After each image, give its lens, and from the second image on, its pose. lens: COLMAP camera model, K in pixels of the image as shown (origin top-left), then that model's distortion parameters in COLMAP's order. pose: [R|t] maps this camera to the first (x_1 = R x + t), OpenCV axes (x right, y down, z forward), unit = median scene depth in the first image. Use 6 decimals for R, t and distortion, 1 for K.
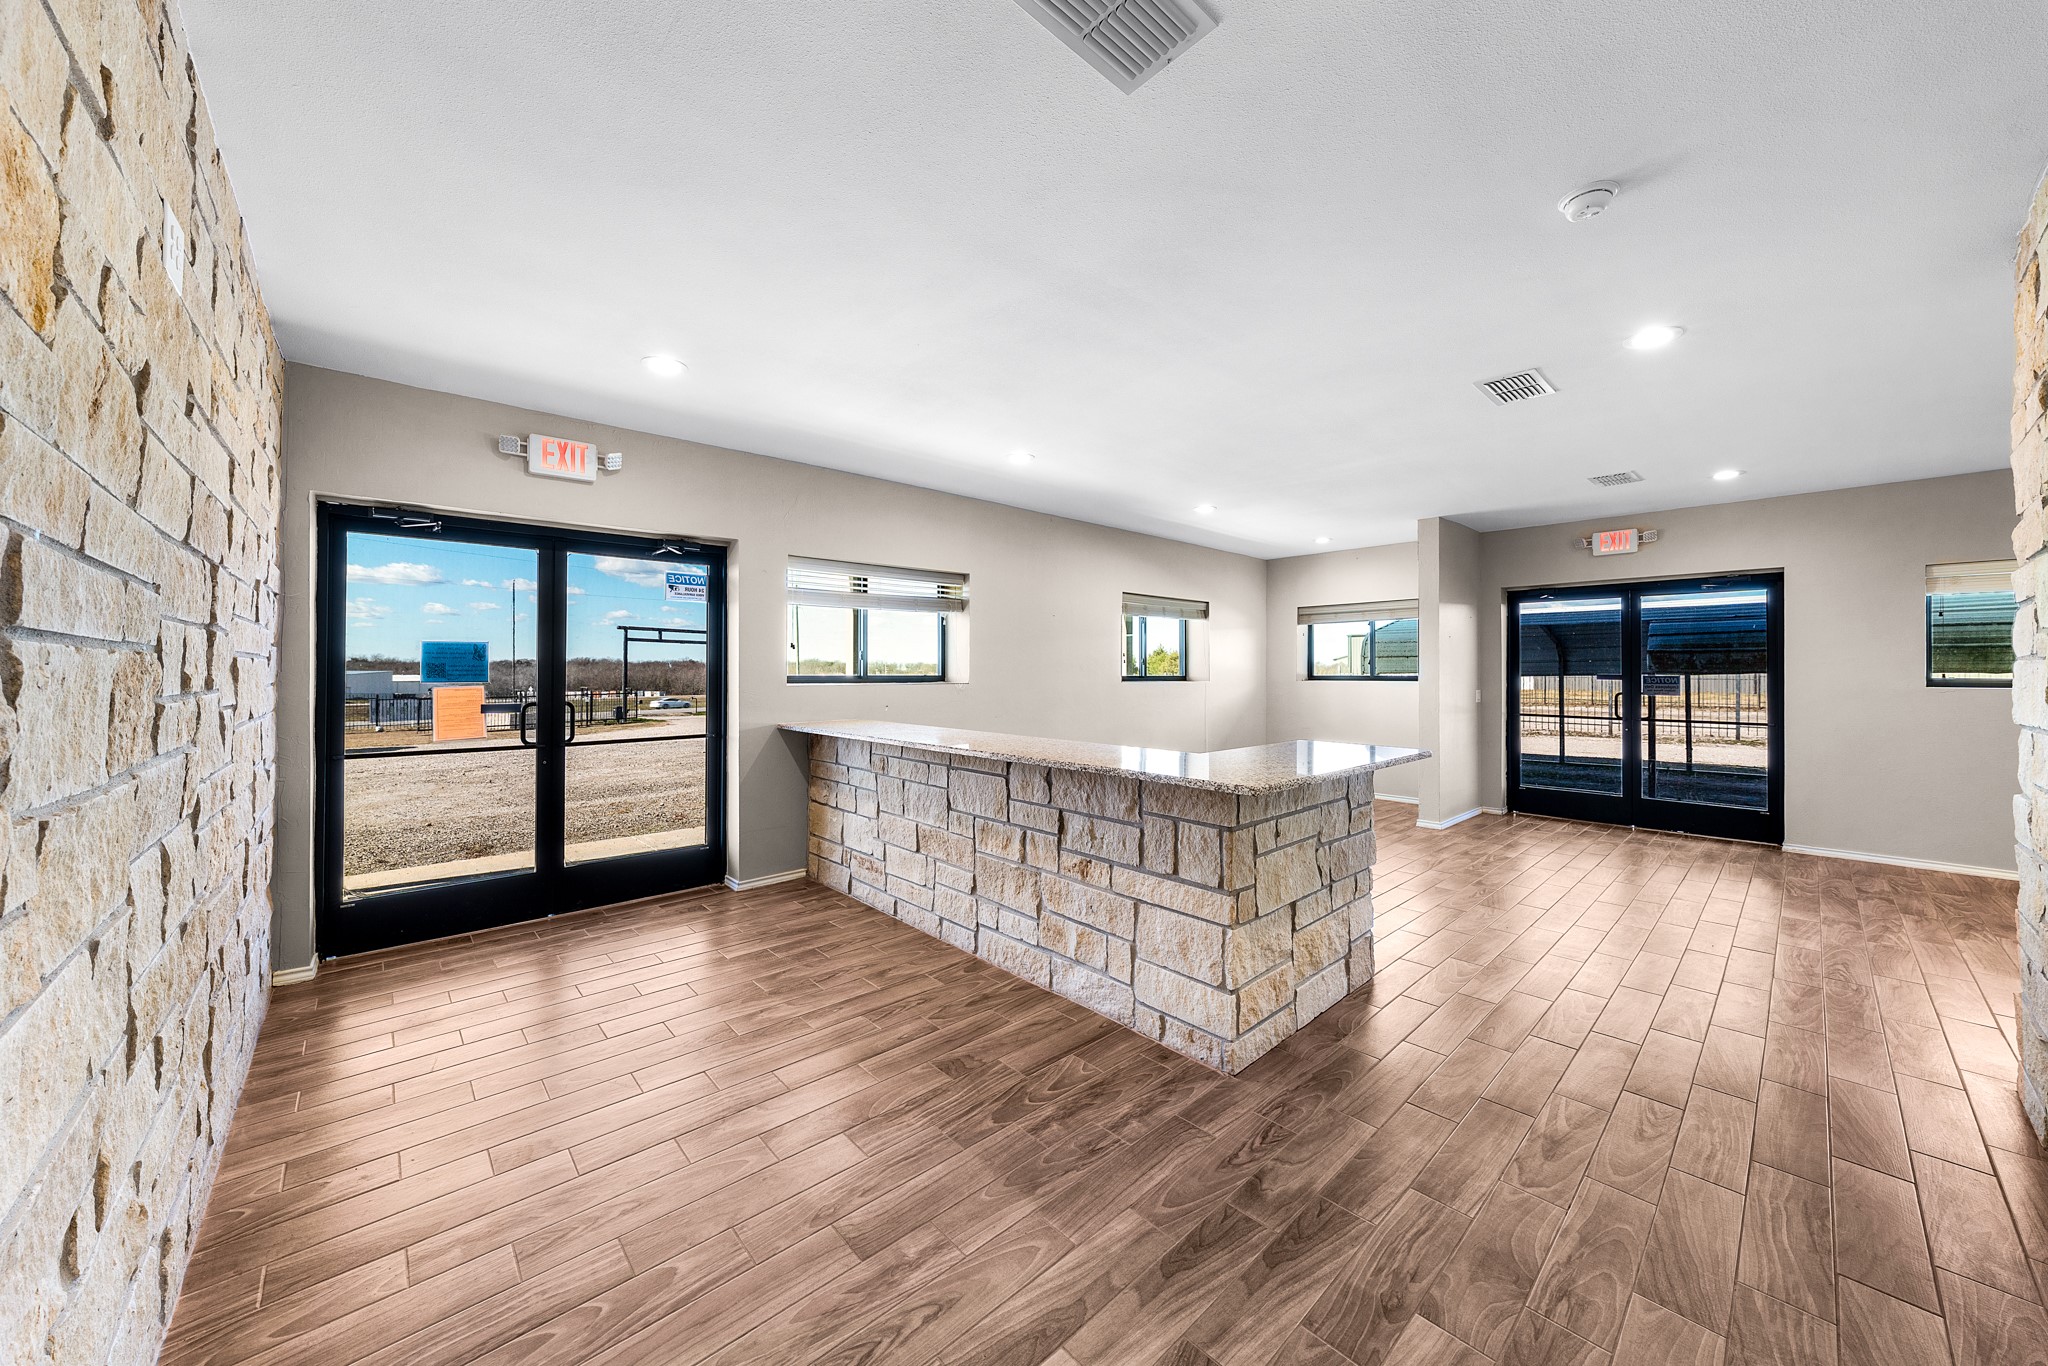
lens RADIAL K [[725.2, 0, 1028.5], [0, 725.2, 660.3], [0, 0, 1]] dist [-0.000830, -0.000352]
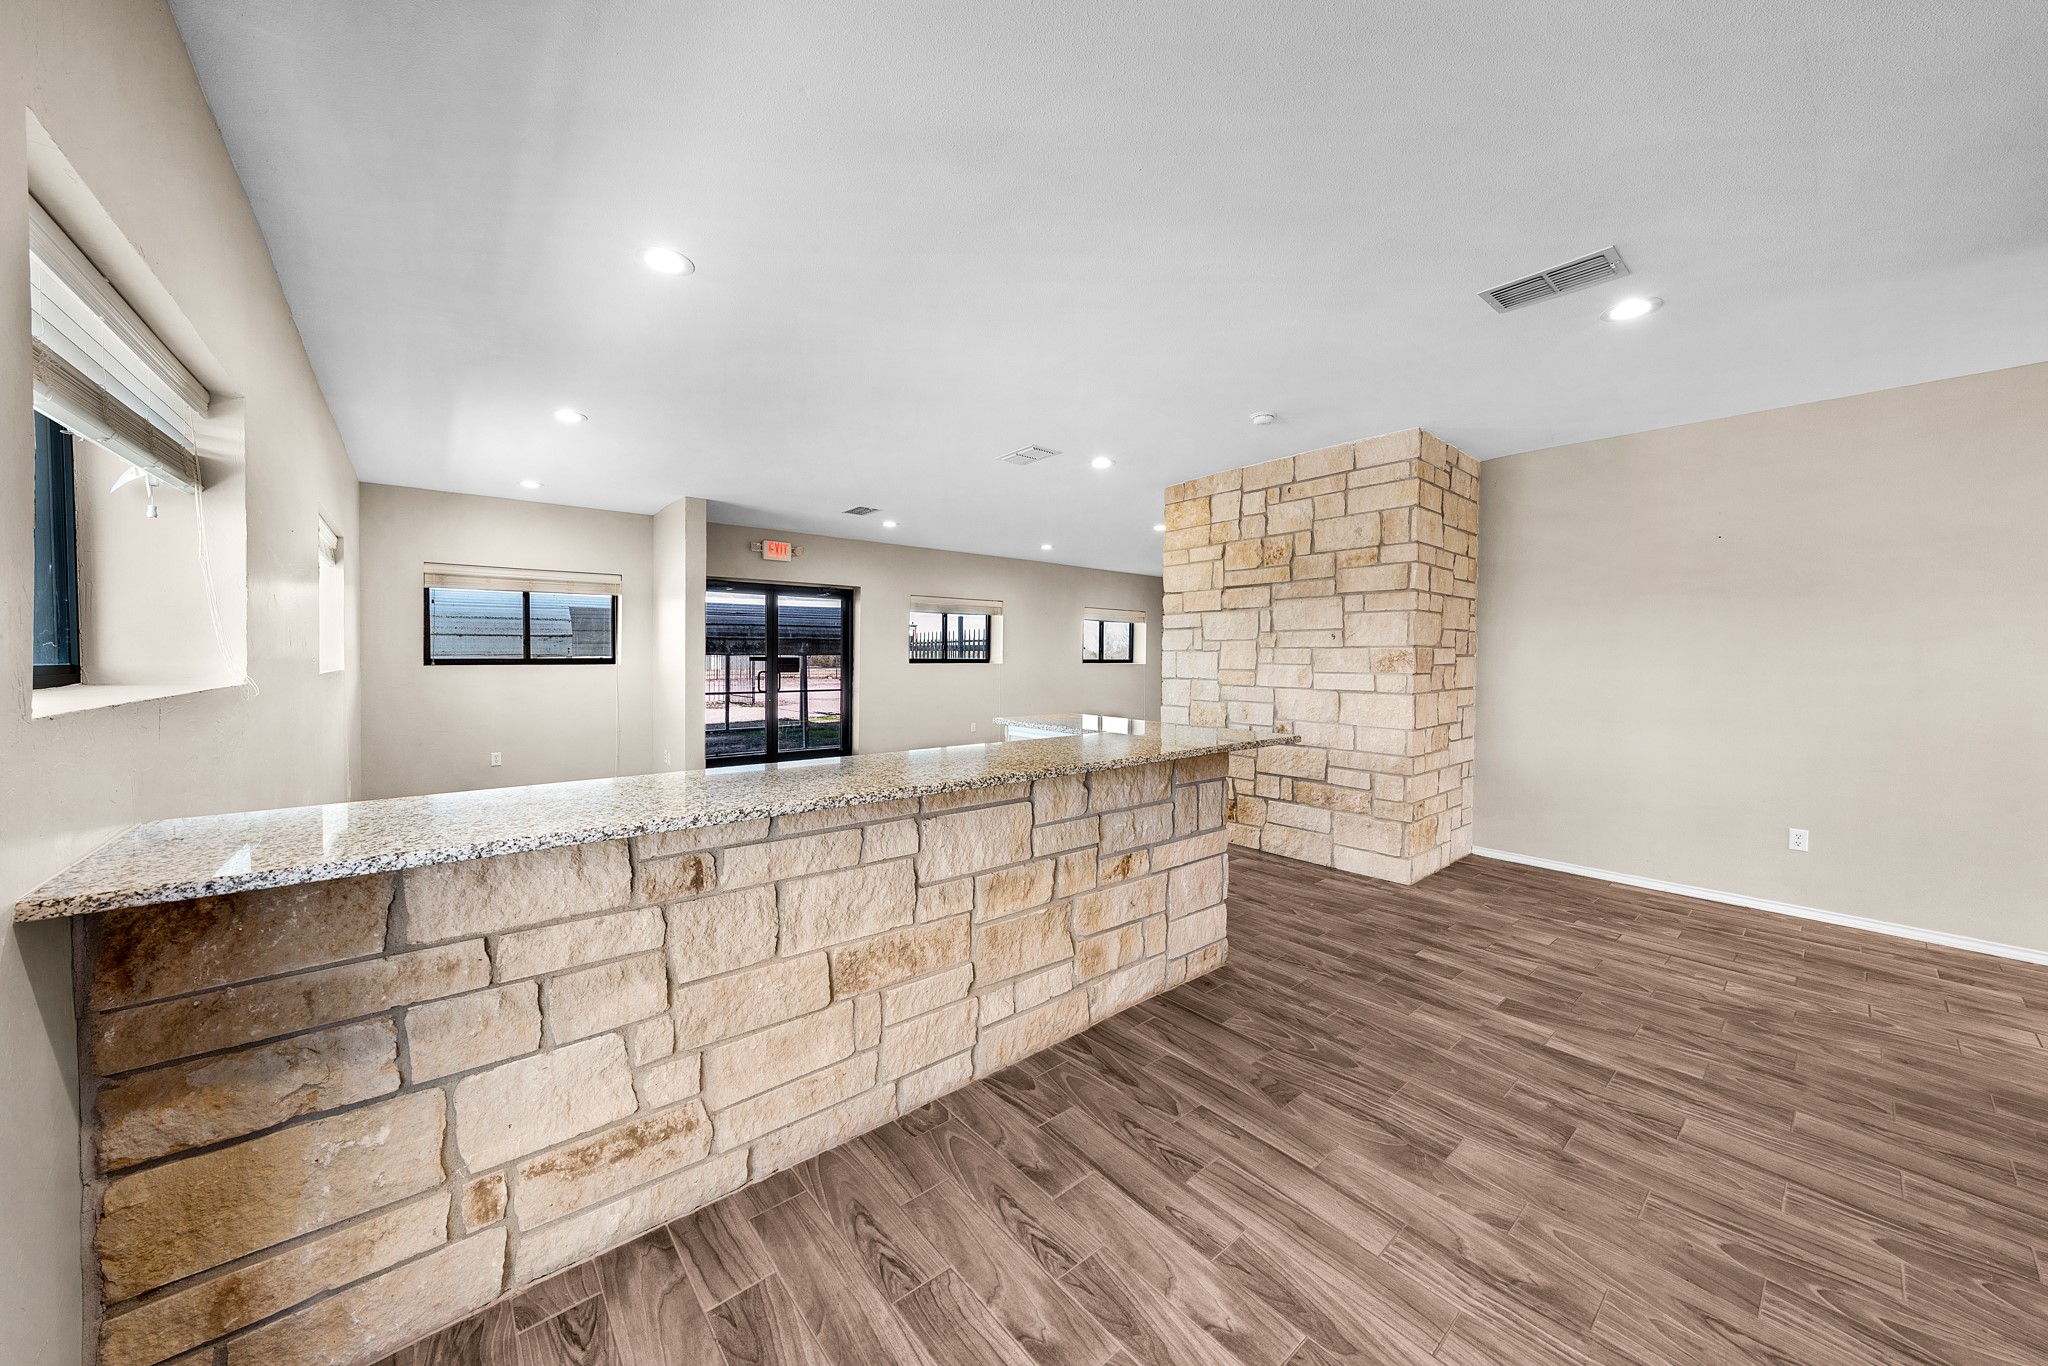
lens RADIAL K [[702.8, 0, 1034.5], [0, 702.8, 674.2], [0, 0, 1]] dist [-0.000810, 0.000054]
pose [[0.037801, -0.026294, 0.998939, -0.688874], [-0.021246, 0.999407, 0.027110, 0.012796], [-0.999059, -0.022248, 0.037220, 0.900488]]
